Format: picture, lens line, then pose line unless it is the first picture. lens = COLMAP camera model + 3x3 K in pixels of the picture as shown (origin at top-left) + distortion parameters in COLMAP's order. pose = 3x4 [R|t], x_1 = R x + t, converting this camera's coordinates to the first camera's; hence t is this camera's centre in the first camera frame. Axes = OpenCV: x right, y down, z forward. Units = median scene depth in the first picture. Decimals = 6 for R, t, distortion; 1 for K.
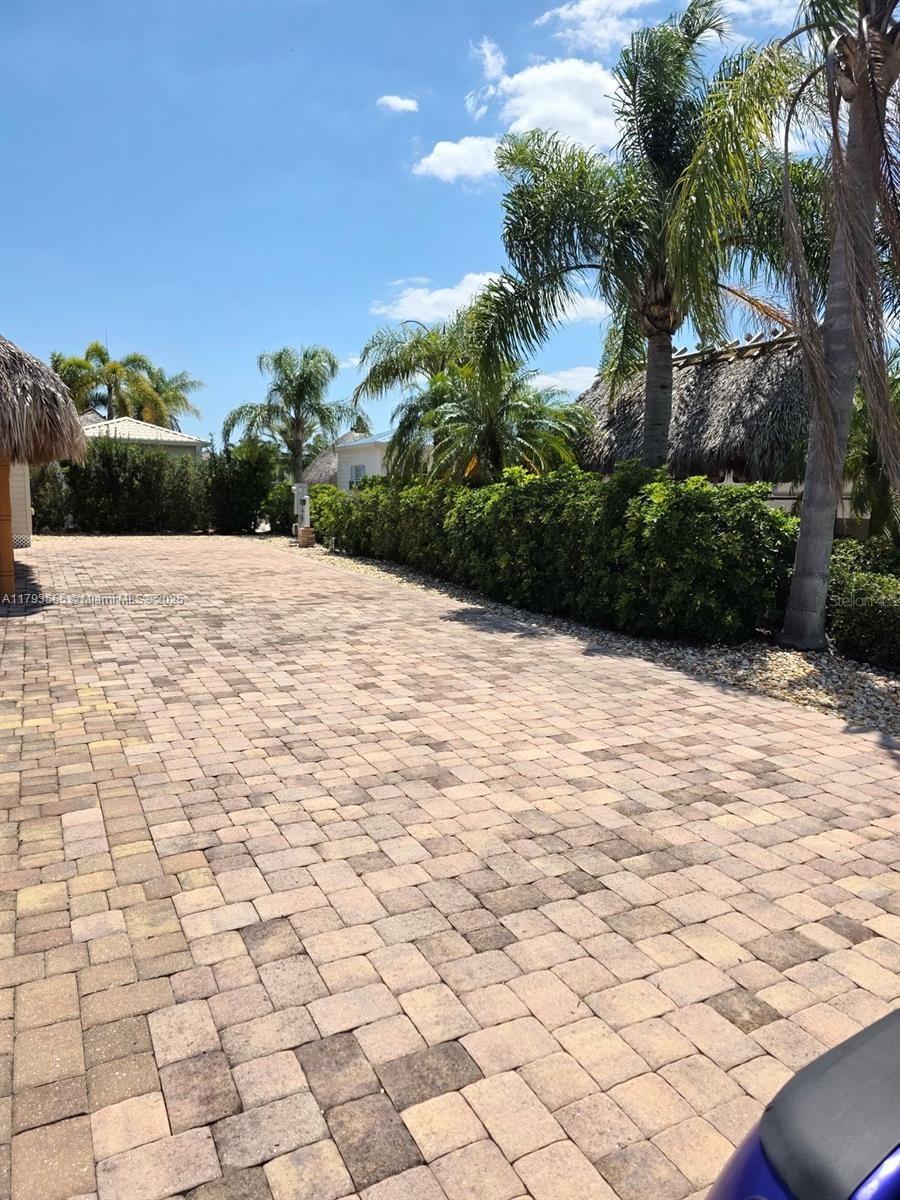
lens RADIAL K [[787.6, 0, 456.5], [0, 787.6, 601.4], [0, 0, 1]] dist [0.072660, -0.069185]
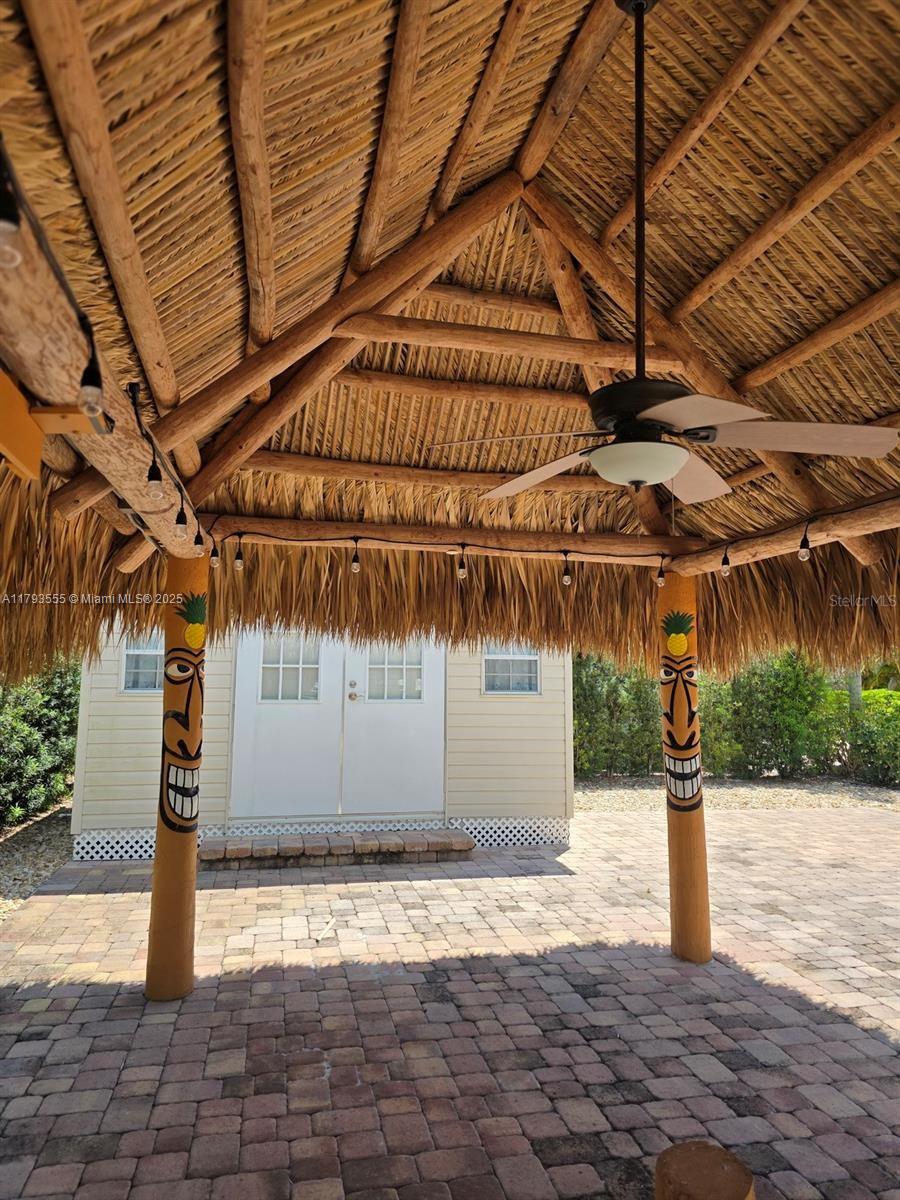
lens RADIAL K [[786.1, 0, 439.9], [0, 786.1, 589.4], [0, 0, 1]] dist [0.047526, -0.040906]
pose [[0.961611, -0.043599, -0.270930, -1.454905], [-0.026445, 0.967979, -0.249633, -0.294559], [0.273139, 0.247214, 0.929667, 1.584761]]
